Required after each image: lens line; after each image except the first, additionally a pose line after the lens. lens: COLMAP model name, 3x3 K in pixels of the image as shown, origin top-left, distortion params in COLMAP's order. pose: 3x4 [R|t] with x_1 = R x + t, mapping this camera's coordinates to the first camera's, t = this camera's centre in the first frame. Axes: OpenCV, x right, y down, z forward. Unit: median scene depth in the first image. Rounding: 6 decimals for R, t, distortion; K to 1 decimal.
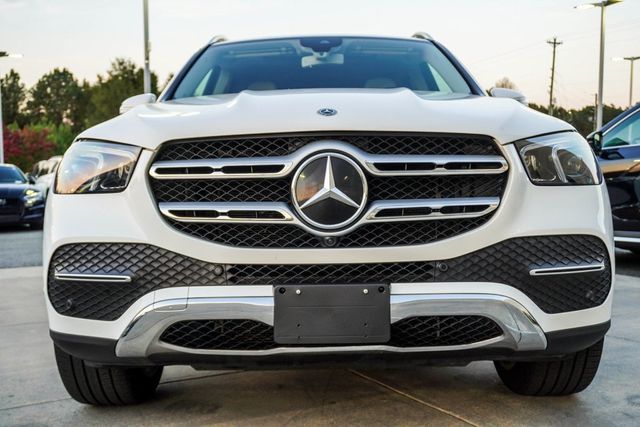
lens RADIAL K [[712.3, 0, 341.0], [0, 712.3, 211.9], [0, 0, 1]] dist [-0.006836, -0.003581]
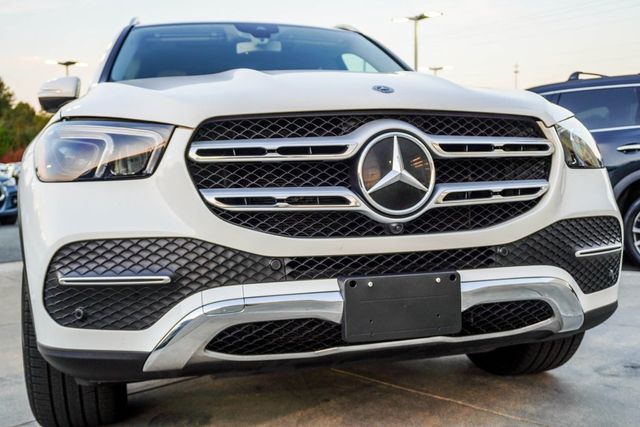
lens RADIAL K [[666.3, 0, 320.0], [0, 666.3, 213.5], [0, 0, 1]] dist [-0.006298, 0.000287]
pose [[0.965478, -0.021869, 0.259563, -0.328778], [0.020562, 0.999759, 0.007750, 0.013141], [-0.259670, -0.002145, 0.965695, 0.185703]]
